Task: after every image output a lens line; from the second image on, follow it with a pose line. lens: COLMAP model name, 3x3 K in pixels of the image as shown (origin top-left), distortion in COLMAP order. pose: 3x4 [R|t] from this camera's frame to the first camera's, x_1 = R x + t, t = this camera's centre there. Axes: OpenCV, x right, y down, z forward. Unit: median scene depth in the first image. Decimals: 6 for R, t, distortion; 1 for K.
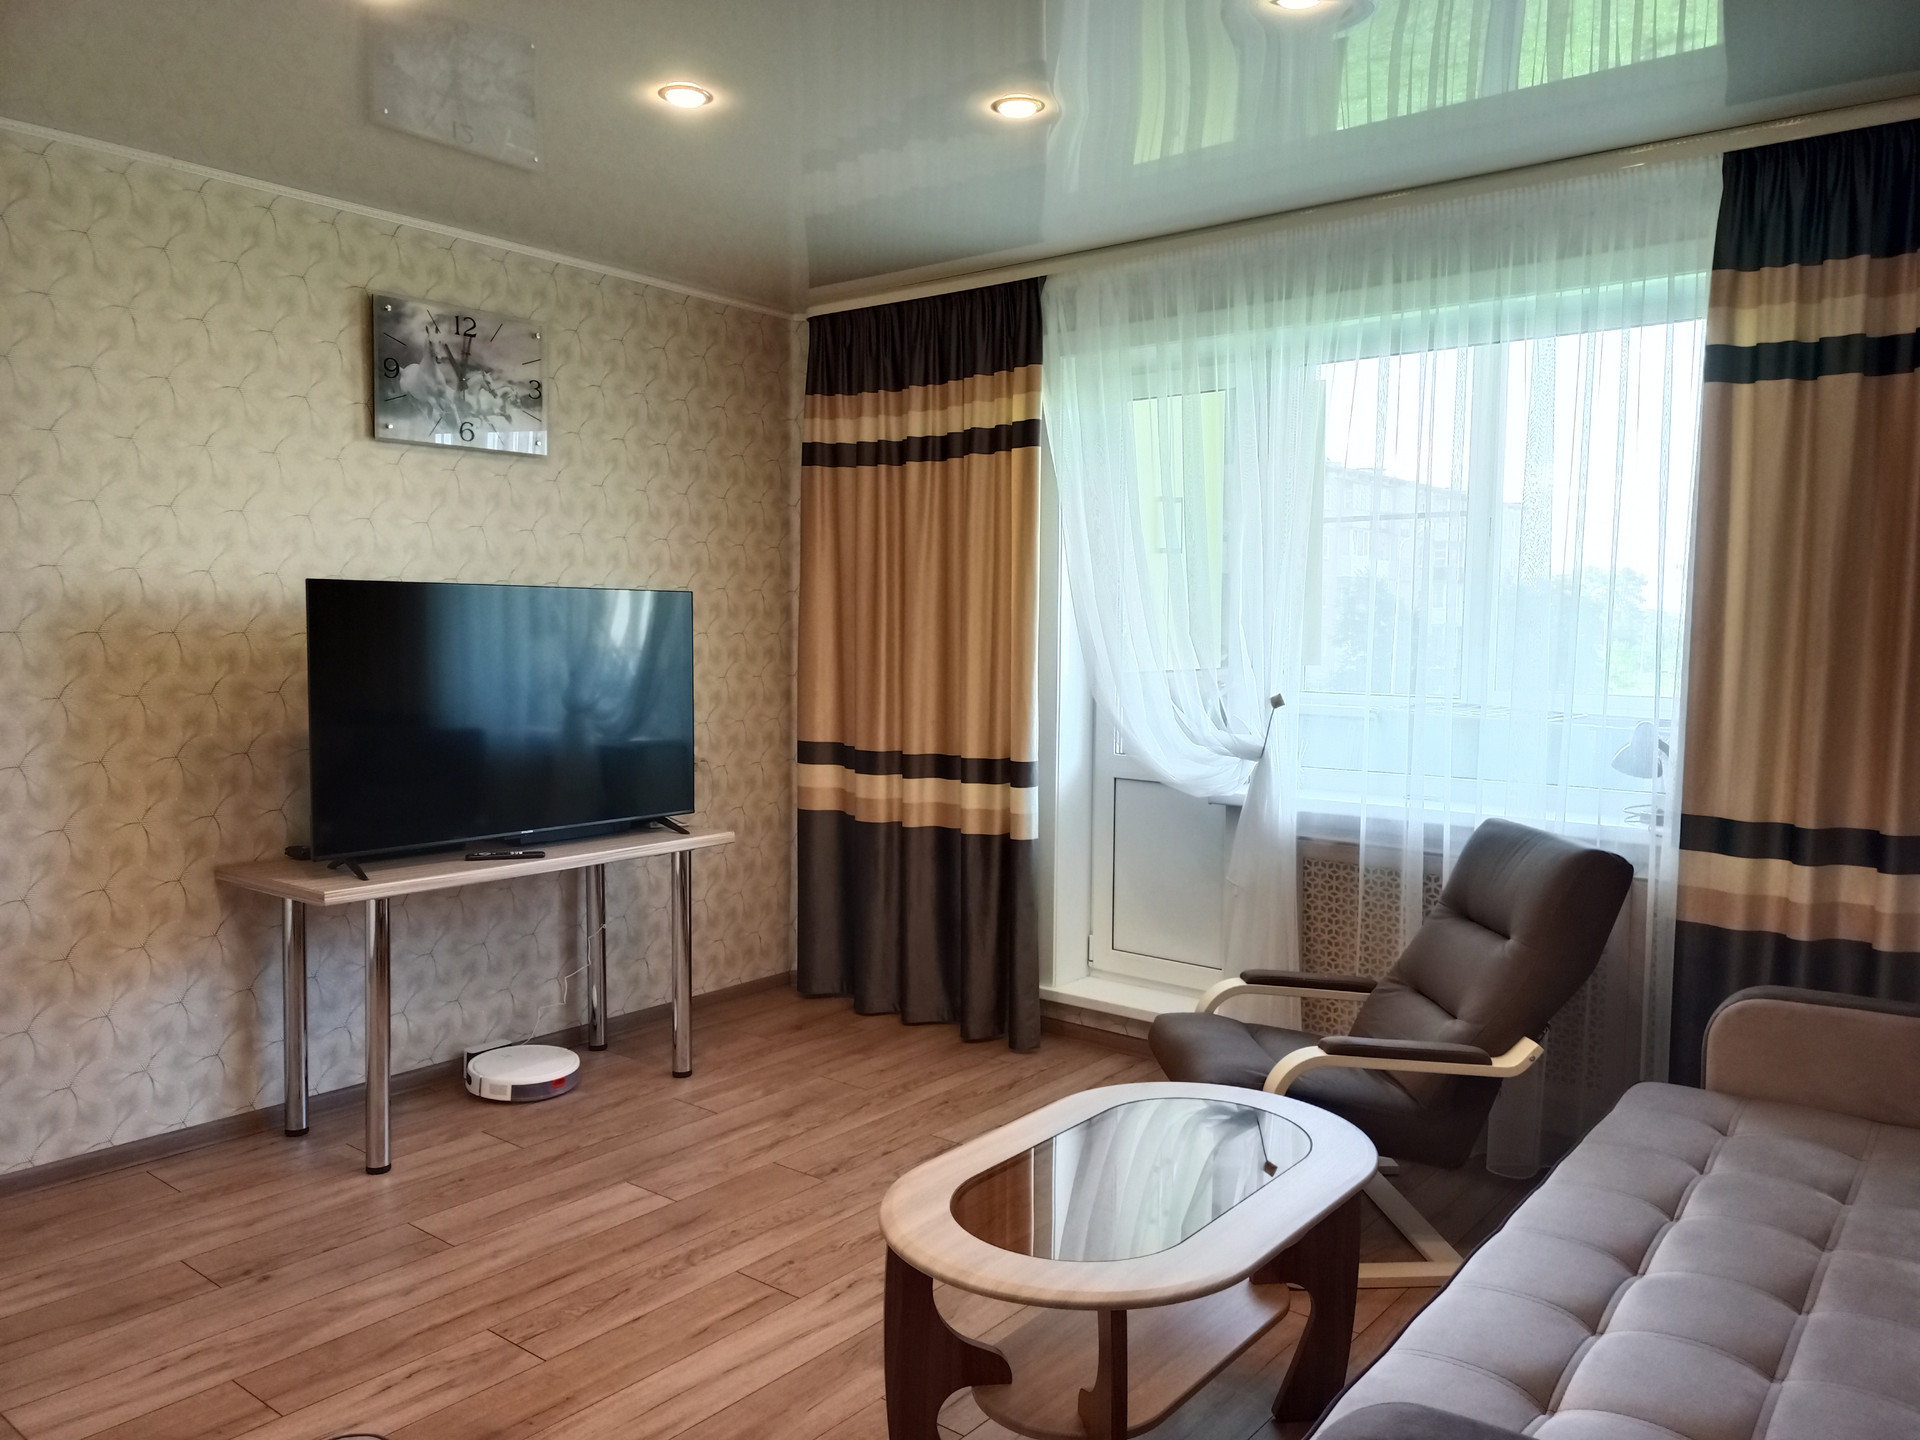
lens RADIAL K [[1415.4, 0, 951.5], [0, 1415.4, 723.8], [0, 0, 1]] dist [0.069760, -0.095950]
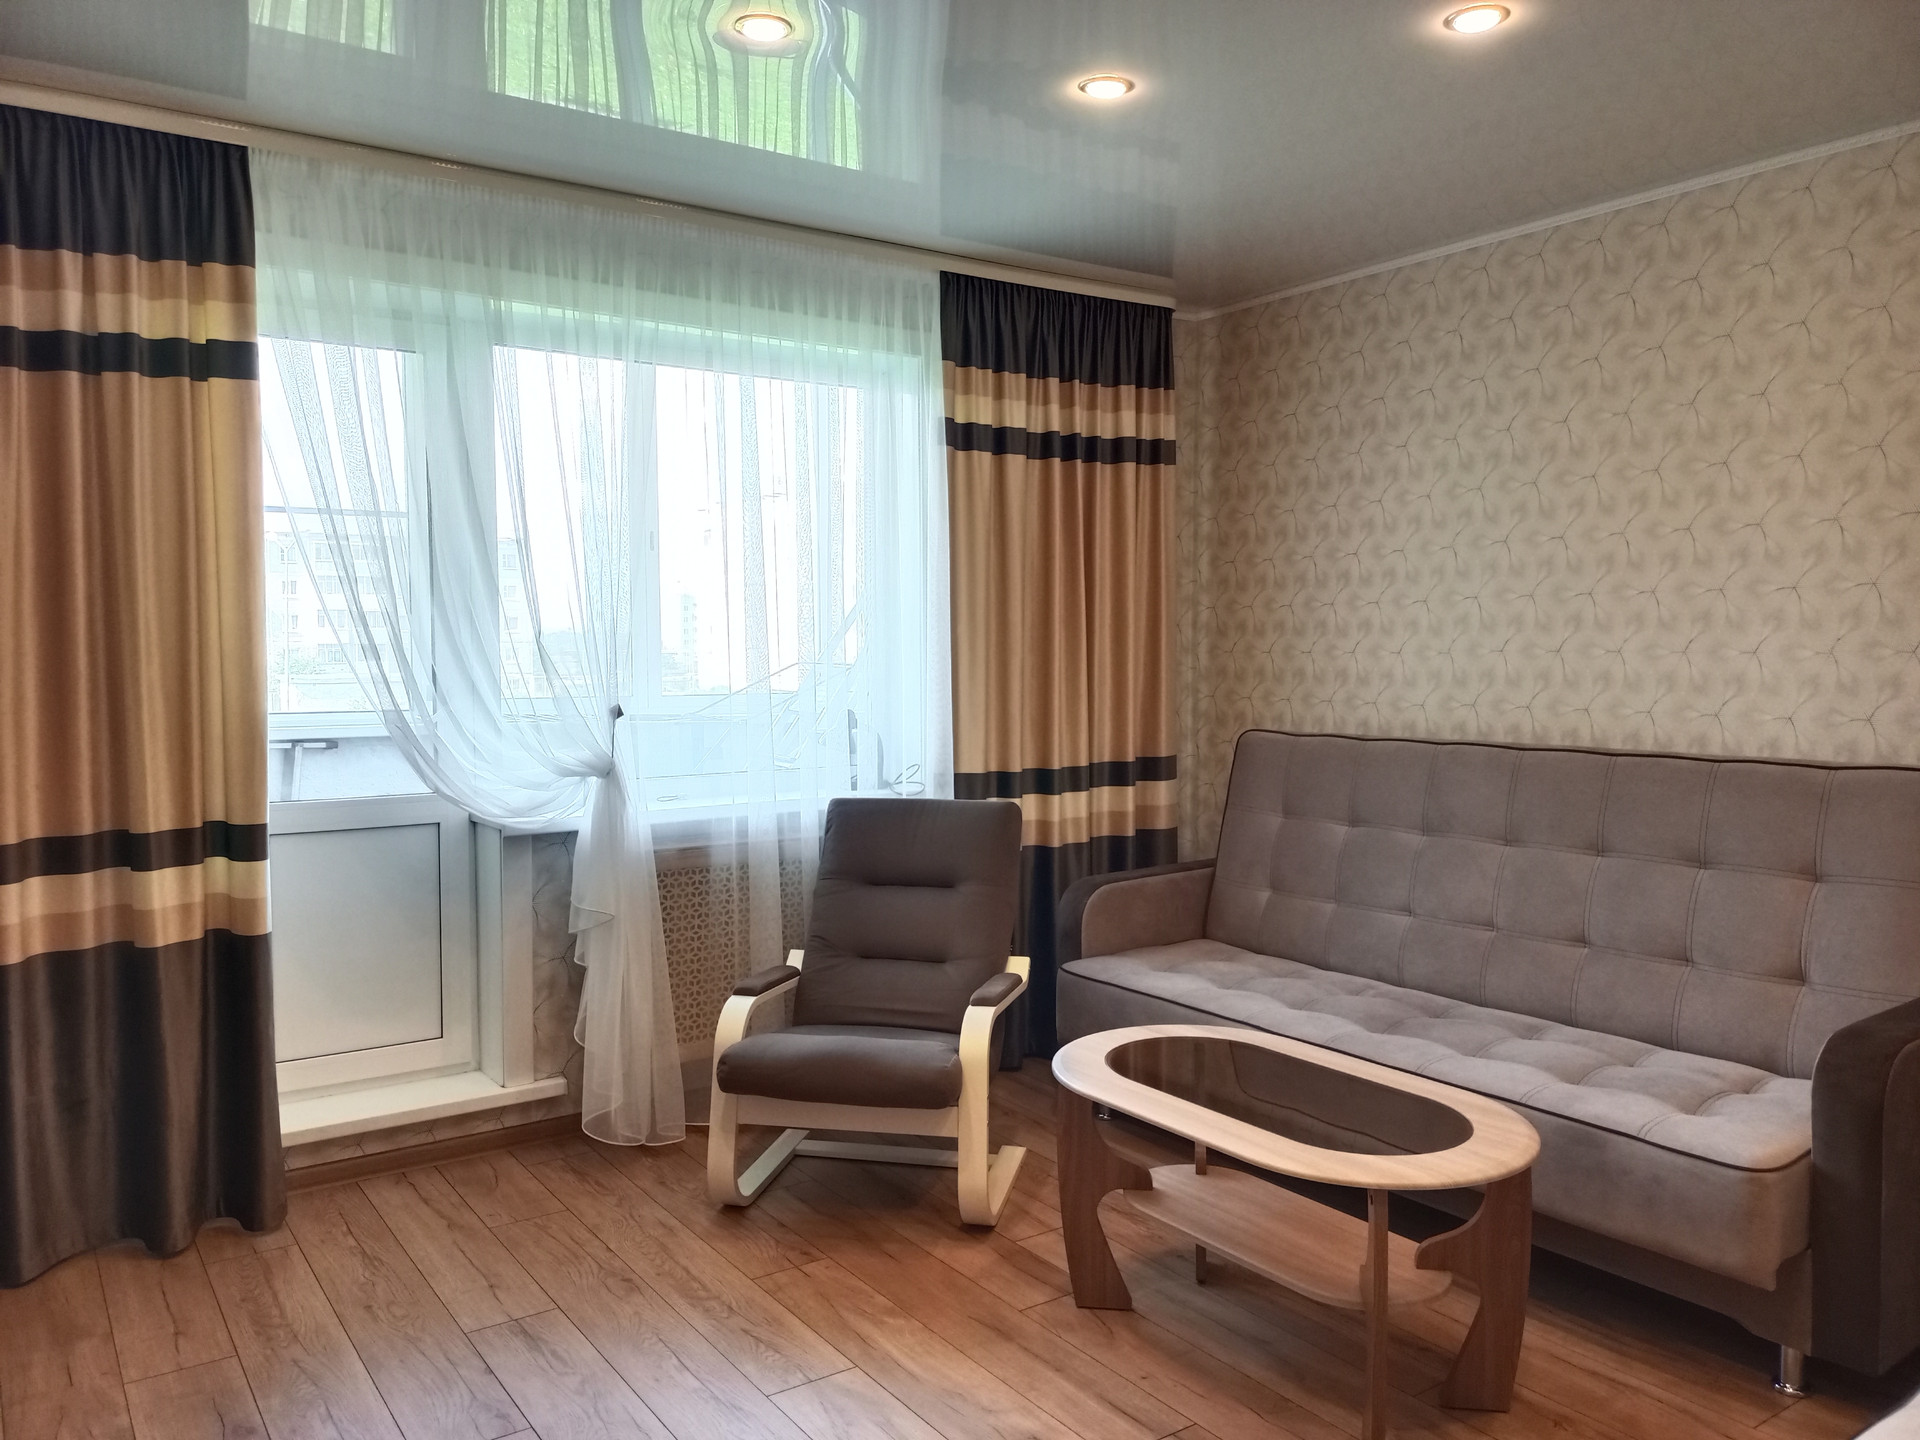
lens RADIAL K [[1415.4, 0, 952.8], [0, 1415.4, 717.2], [0, 0, 1]] dist [0.069760, -0.095950]
pose [[0.285263, -0.063902, 0.956317, -0.552840], [0.070020, 0.996498, 0.045701, -0.036175], [-0.955888, 0.053925, 0.288738, 0.473872]]
